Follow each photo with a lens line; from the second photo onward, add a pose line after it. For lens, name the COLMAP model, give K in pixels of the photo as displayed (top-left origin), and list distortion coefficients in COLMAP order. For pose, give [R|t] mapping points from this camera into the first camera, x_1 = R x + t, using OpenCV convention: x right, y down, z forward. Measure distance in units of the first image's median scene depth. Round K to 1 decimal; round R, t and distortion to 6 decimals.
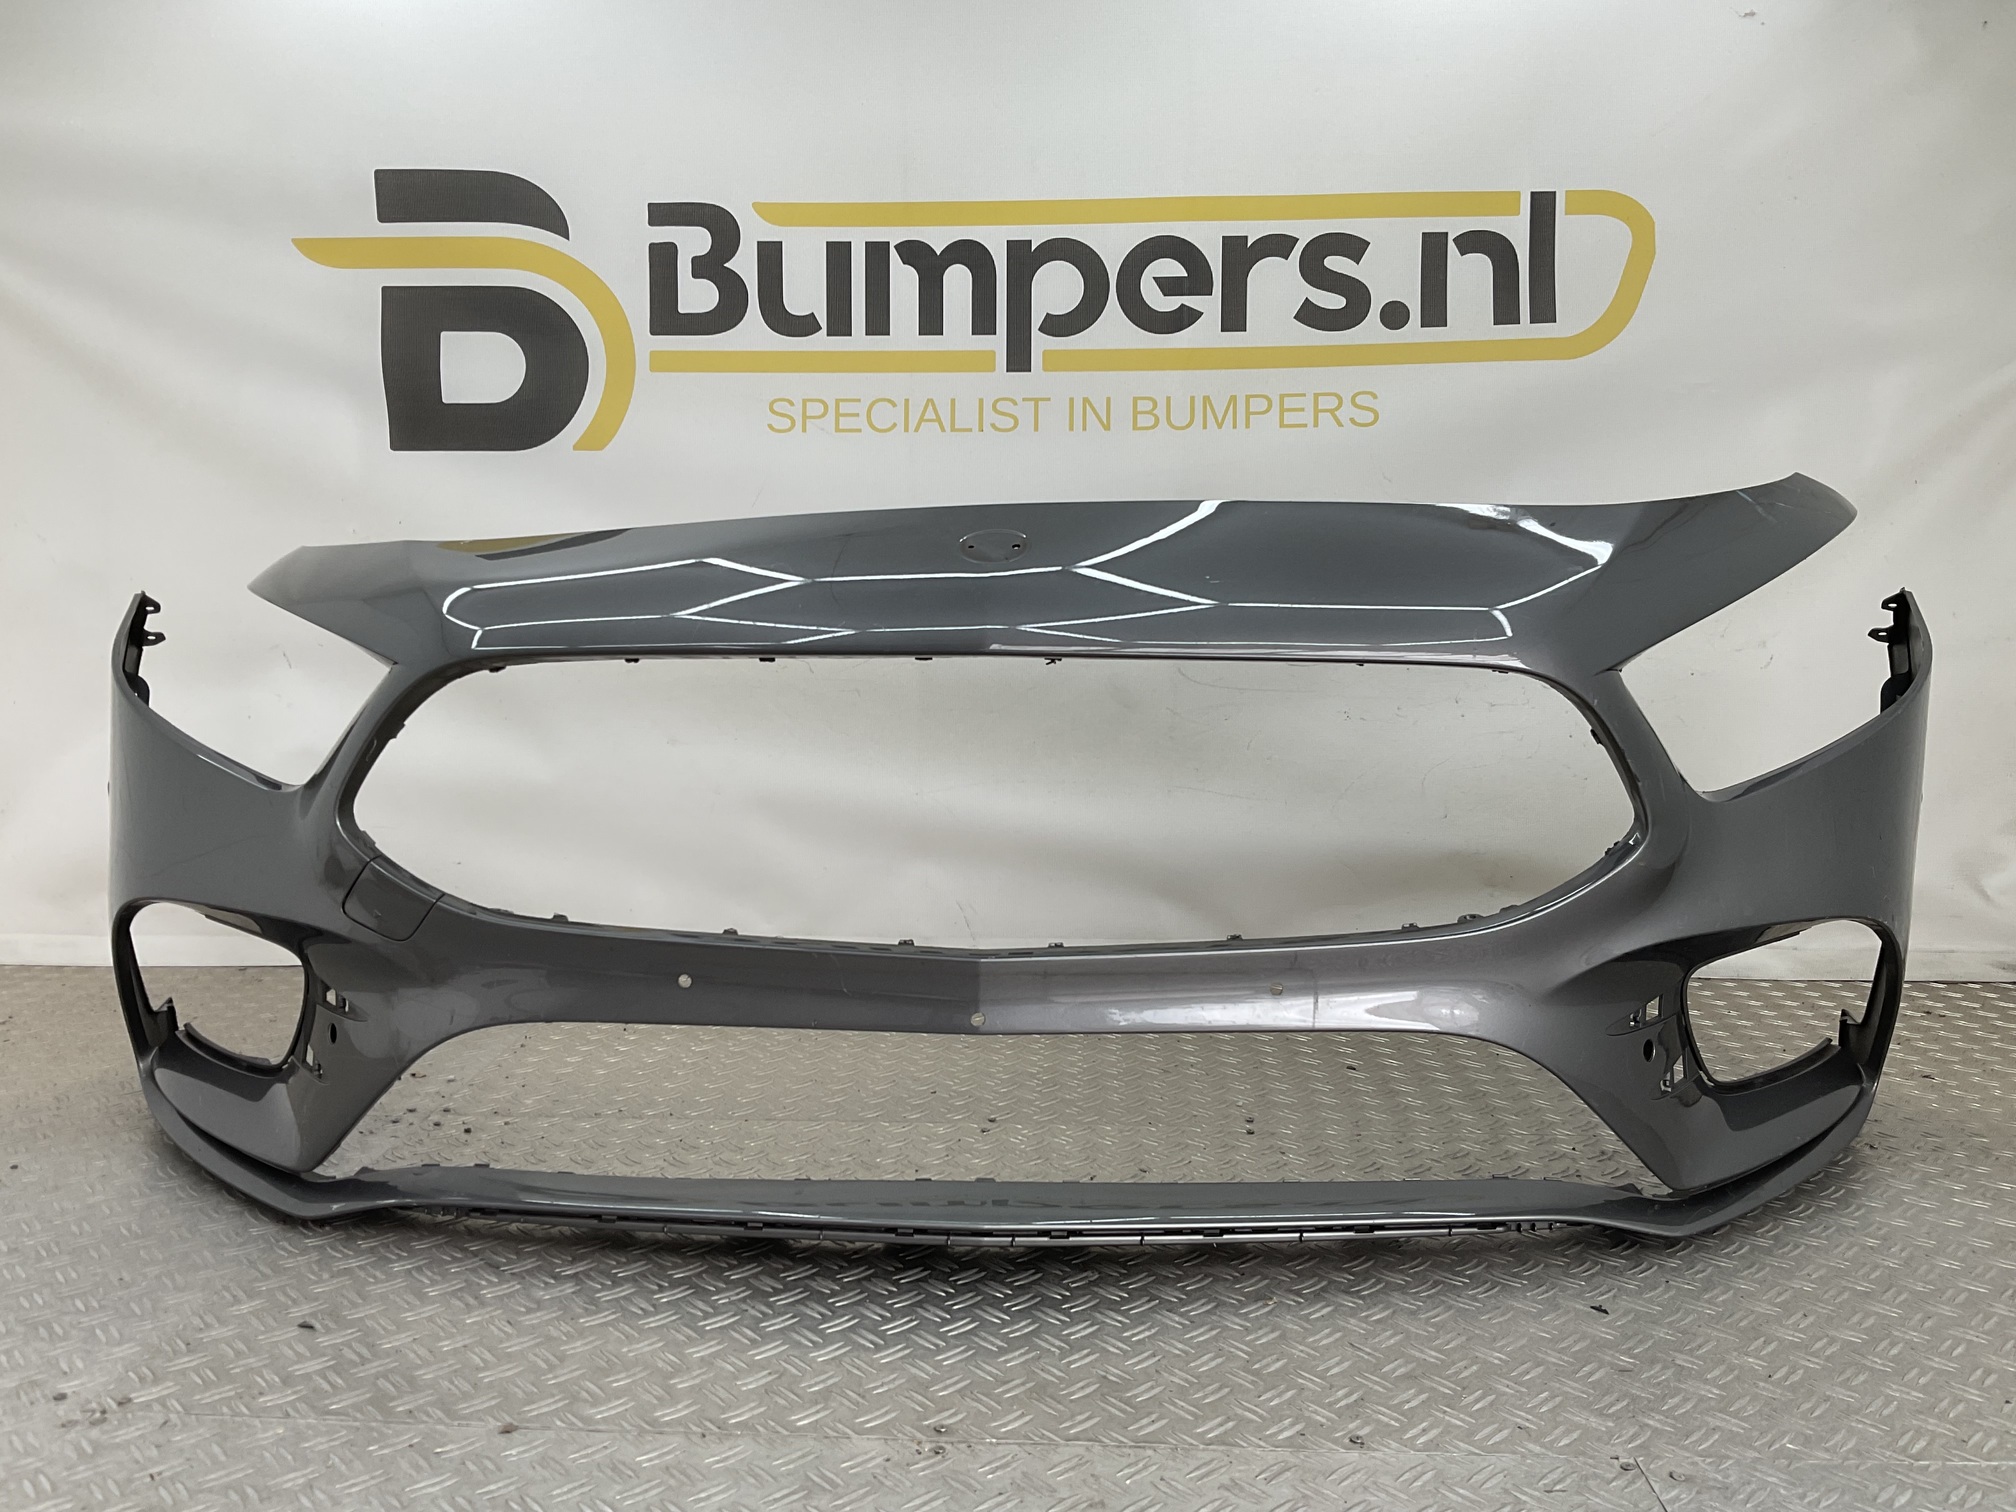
lens RADIAL K [[1633.2, 0, 1003.1], [0, 1633.2, 761.6], [0, 0, 1]] dist [0.060937, -0.109653]
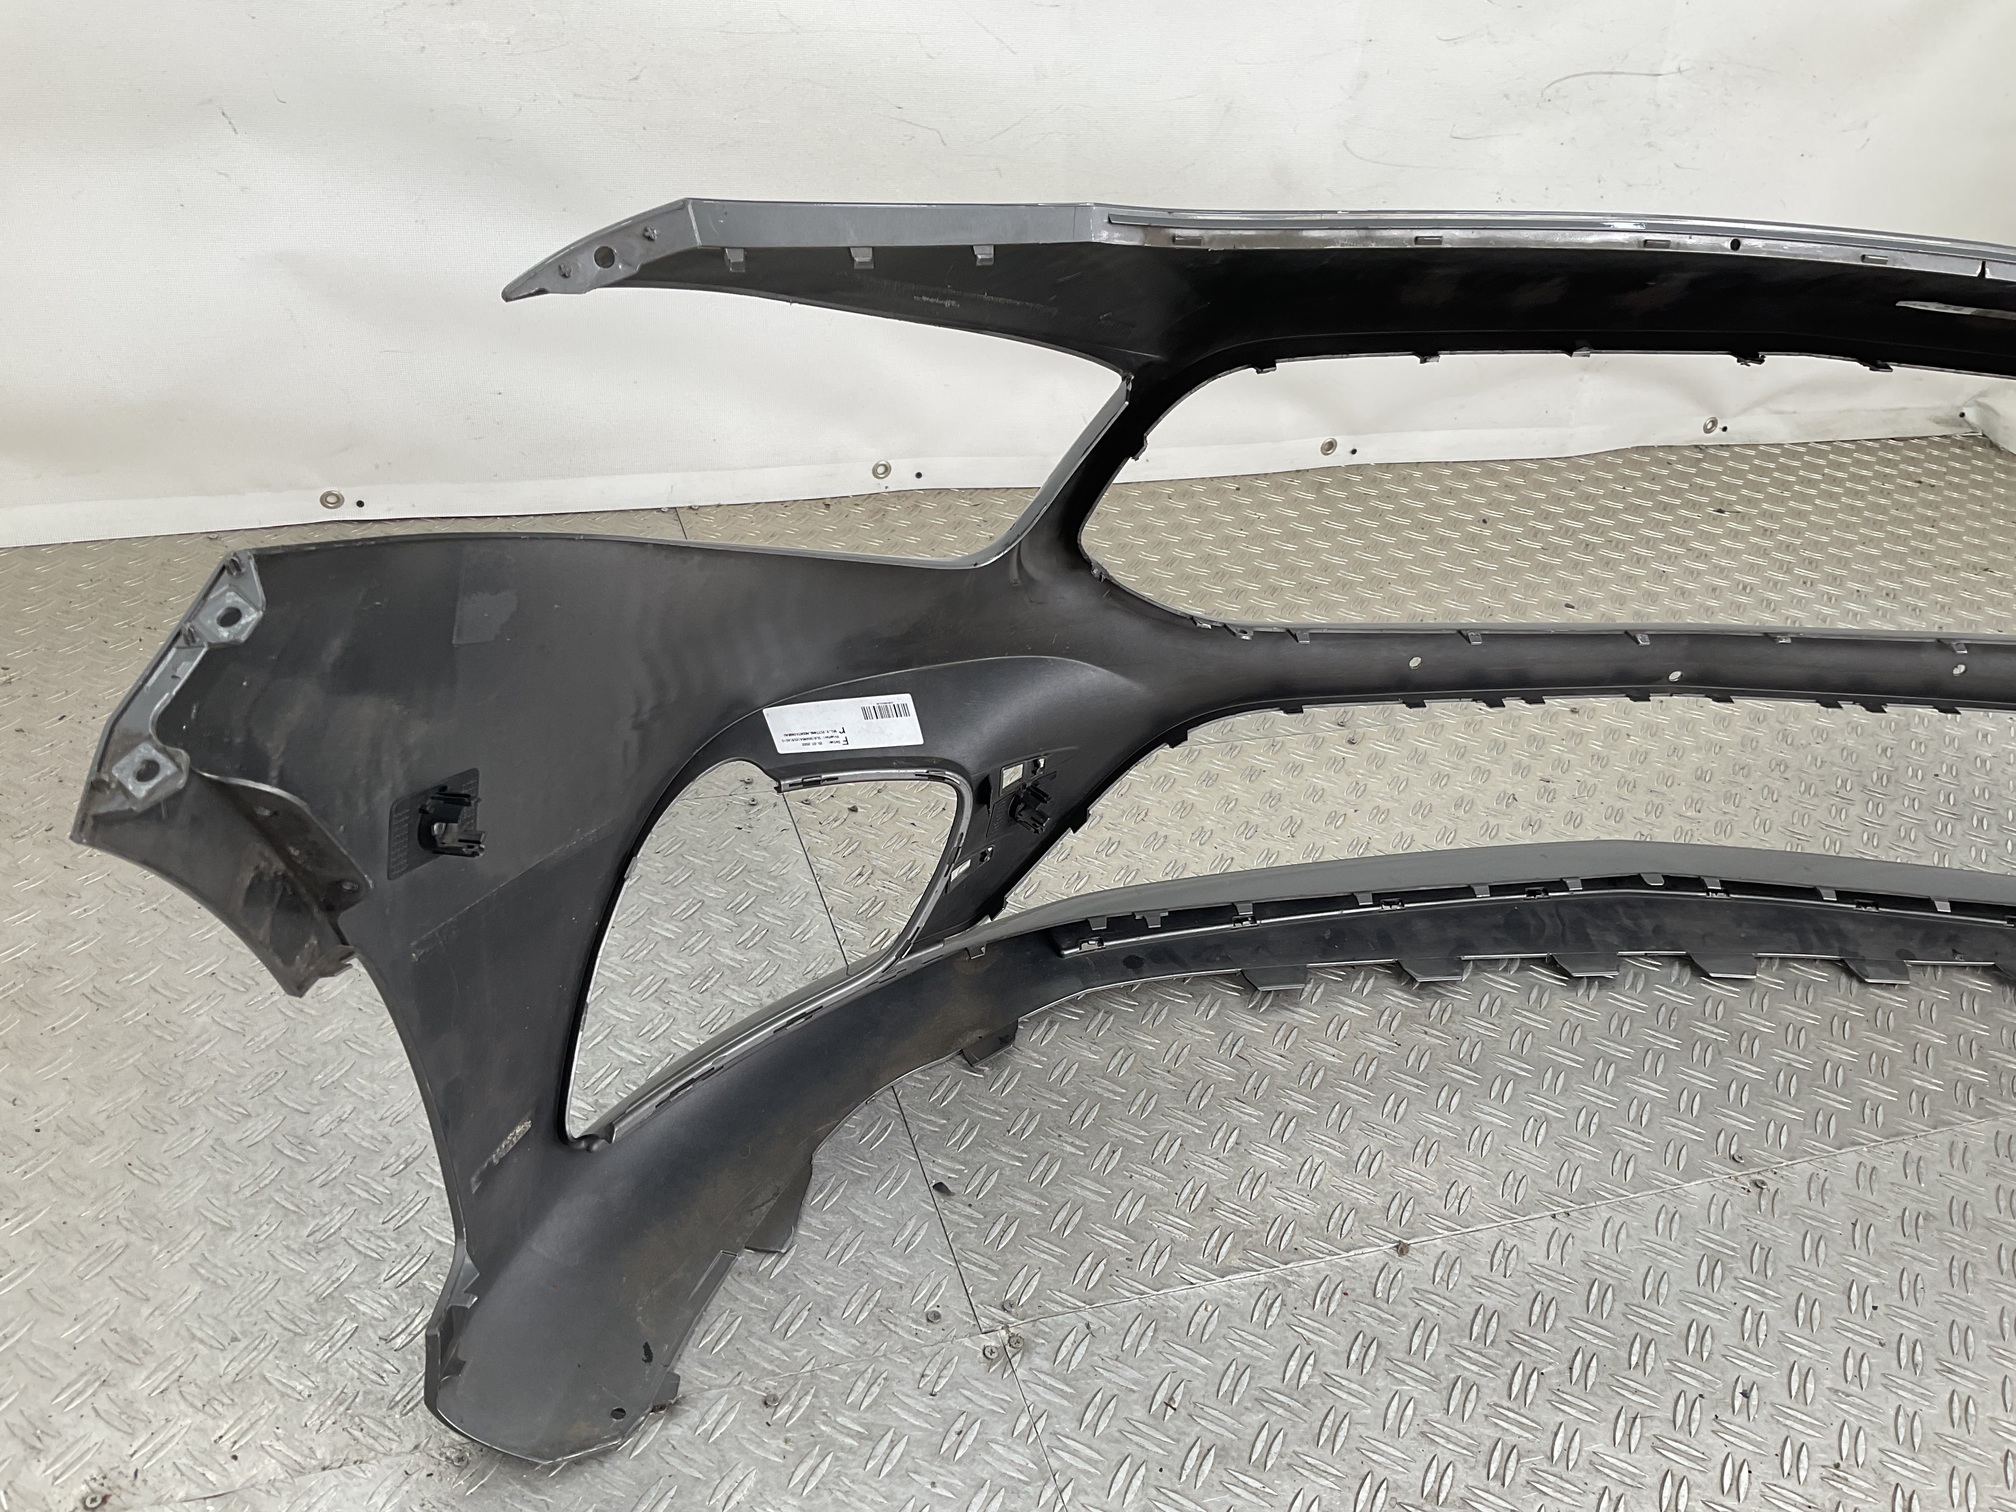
lens RADIAL K [[1633.2, 0, 964.4], [0, 1633.2, 759.9], [0, 0, 1]] dist [0.060937, -0.109653]
pose [[0.934716, -0.126544, 0.332105, -0.426369], [-0.029365, 0.903768, 0.427015, -0.129372], [-0.354181, -0.408889, 0.841050, 0.190413]]
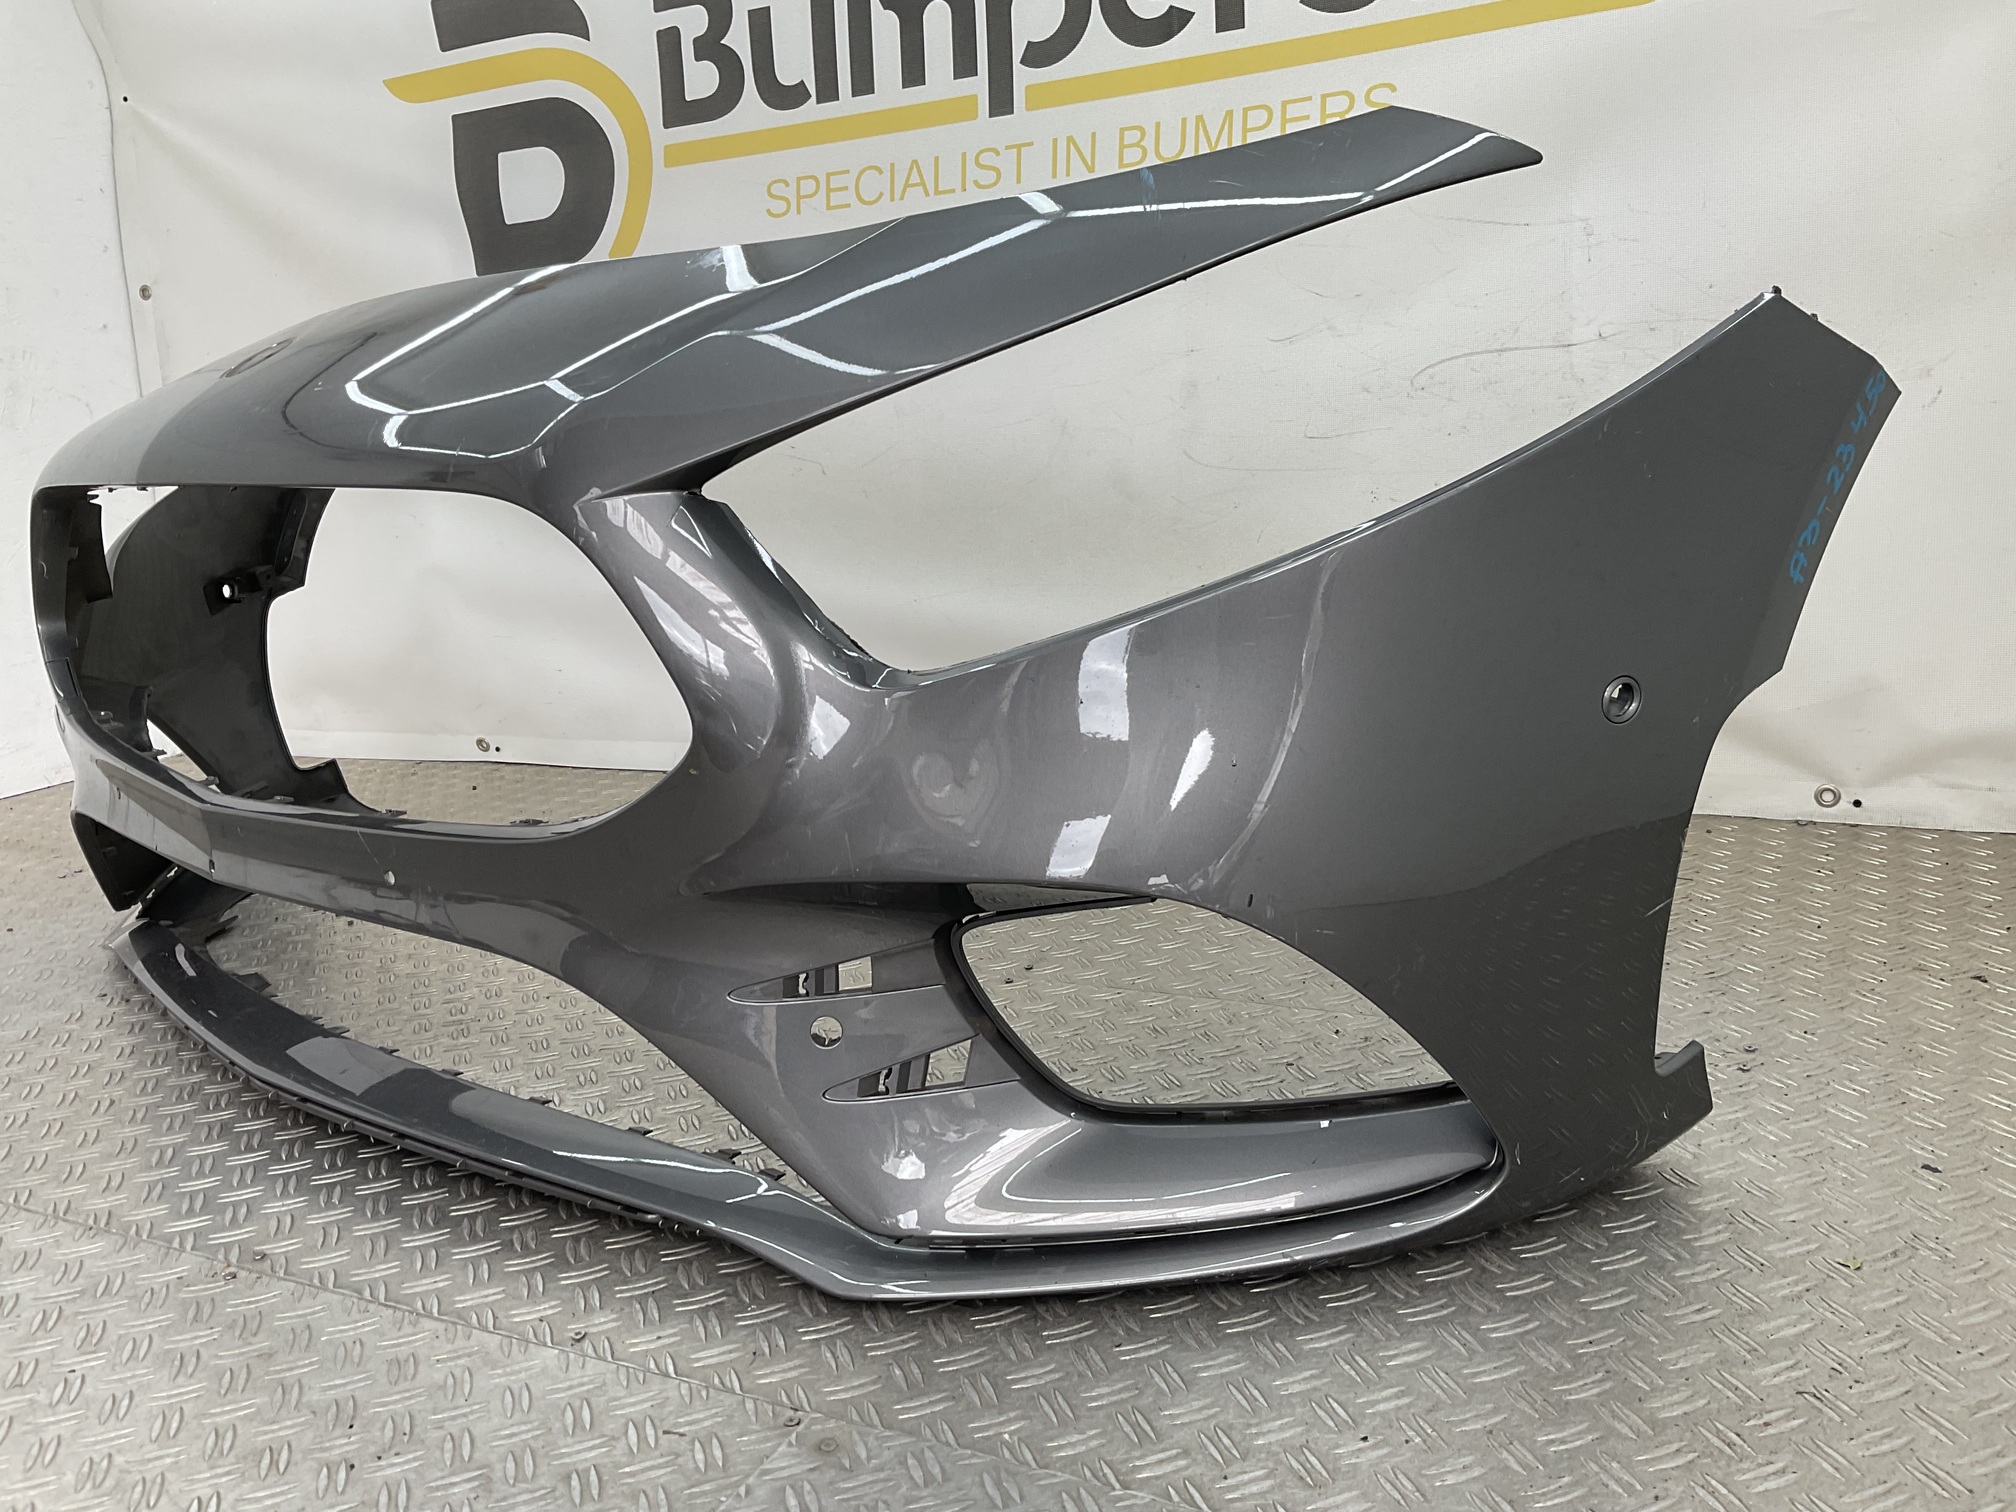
lens RADIAL K [[1633.2, 0, 1002.3], [0, 1633.2, 766.3], [0, 0, 1]] dist [0.060937, -0.109653]
pose [[0.910300, 0.026005, -0.413131, 0.387746], [0.027664, 0.991972, 0.123397, 0.000082], [0.413023, -0.123757, 0.902273, 0.159901]]
